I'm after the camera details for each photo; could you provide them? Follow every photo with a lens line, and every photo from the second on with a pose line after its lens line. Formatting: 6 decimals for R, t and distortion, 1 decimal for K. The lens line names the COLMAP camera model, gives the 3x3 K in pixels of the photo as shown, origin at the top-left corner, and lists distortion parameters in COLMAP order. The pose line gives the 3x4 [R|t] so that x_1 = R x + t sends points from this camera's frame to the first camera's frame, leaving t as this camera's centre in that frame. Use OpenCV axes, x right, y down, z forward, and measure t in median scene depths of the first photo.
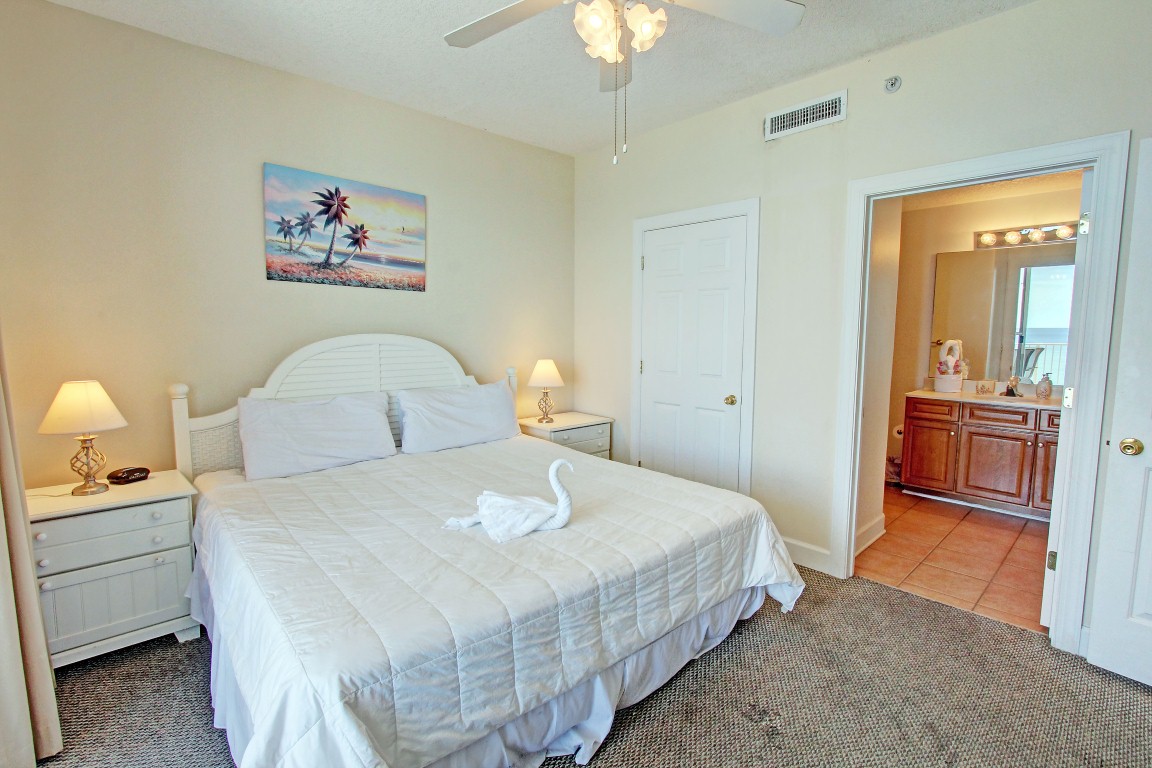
lens RADIAL K [[527.8, 0, 579.8], [0, 527.8, 380.8], [0, 0, 1]] dist [-0.003433, -0.000411]
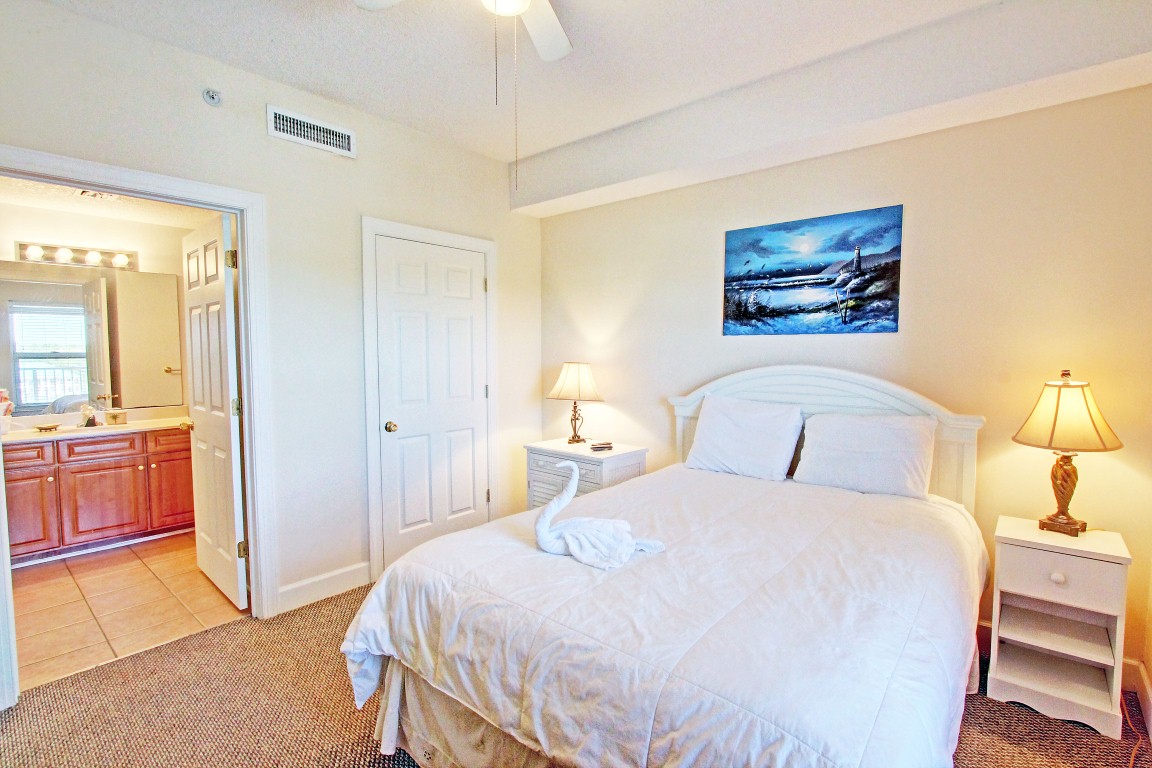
lens RADIAL K [[527.8, 0, 578.6], [0, 527.8, 380.0], [0, 0, 1]] dist [-0.003433, -0.000411]
pose [[-0.122894, -0.065124, 0.990281, -0.217949], [0.114966, 0.990192, 0.079385, -0.026803], [-0.985738, 0.123604, -0.114201, 0.244622]]
